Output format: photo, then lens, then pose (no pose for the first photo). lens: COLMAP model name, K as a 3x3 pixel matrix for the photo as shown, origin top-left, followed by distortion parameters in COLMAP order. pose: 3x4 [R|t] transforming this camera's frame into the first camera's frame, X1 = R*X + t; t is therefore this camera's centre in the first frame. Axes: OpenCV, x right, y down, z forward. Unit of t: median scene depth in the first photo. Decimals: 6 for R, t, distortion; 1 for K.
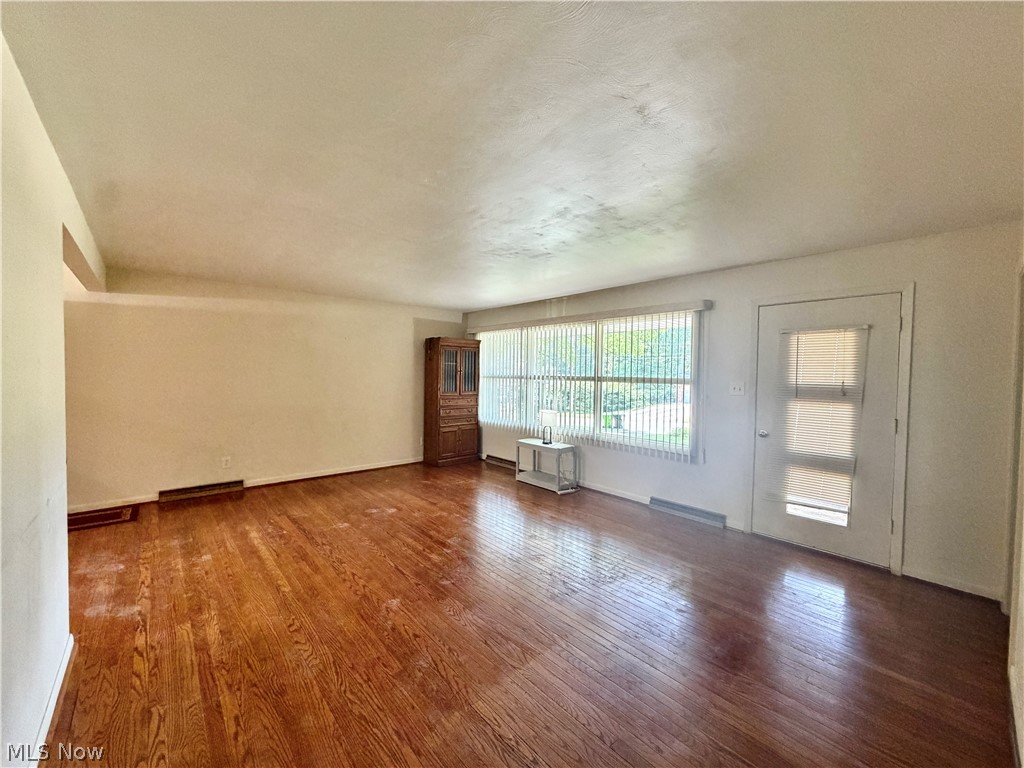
lens RADIAL K [[406.8, 0, 506.8], [0, 406.8, 380.1], [0, 0, 1]] dist [-0.002768, -0.000917]
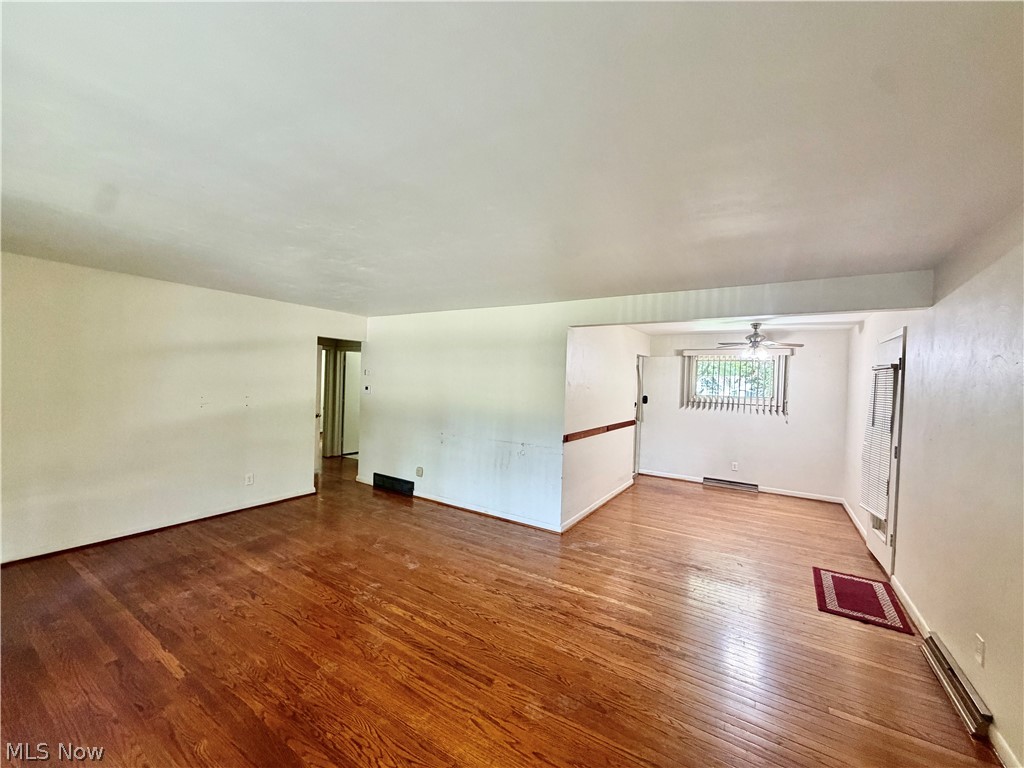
lens RADIAL K [[406.8, 0, 514.2], [0, 406.8, 386.2], [0, 0, 1]] dist [-0.002768, -0.000917]
pose [[-0.956840, -0.042676, -0.287463, -0.141960], [-0.052398, 0.998282, 0.026207, -0.076373], [0.285851, 0.040138, -0.957433, 1.782892]]
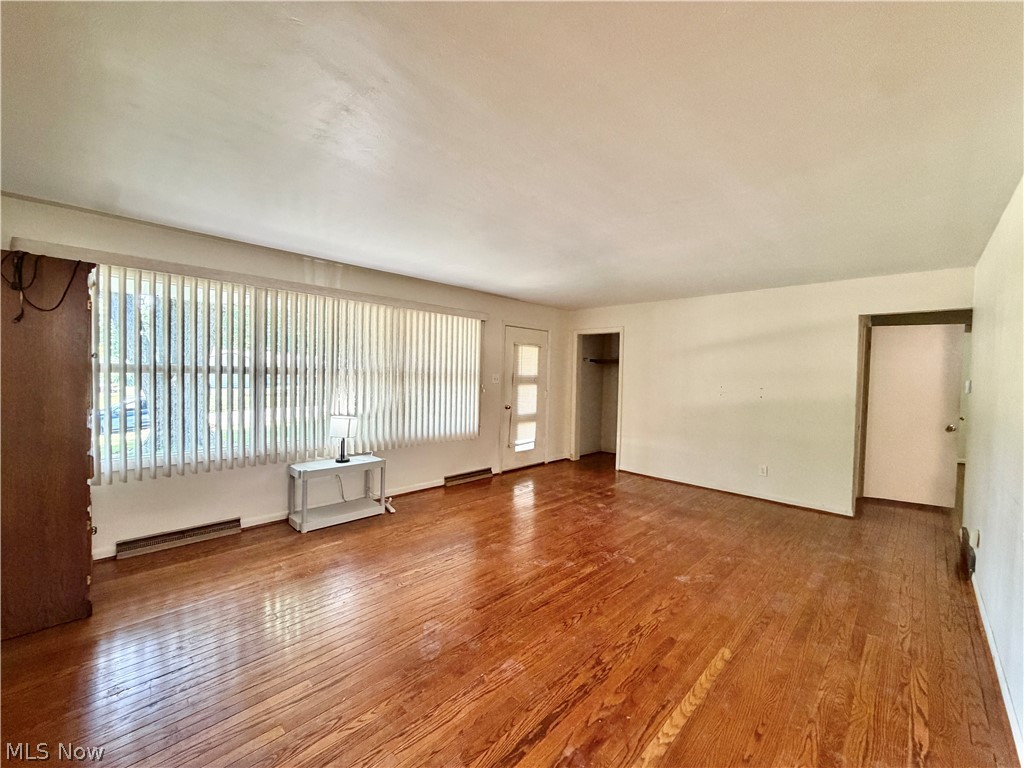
lens RADIAL K [[406.8, 0, 509.7], [0, 406.8, 387.9], [0, 0, 1]] dist [-0.002768, -0.000917]
pose [[-0.065922, -0.053005, 0.996416, -1.014298], [-0.007039, 0.998588, 0.052655, -0.028235], [-0.997800, -0.003542, -0.066202, 1.173788]]
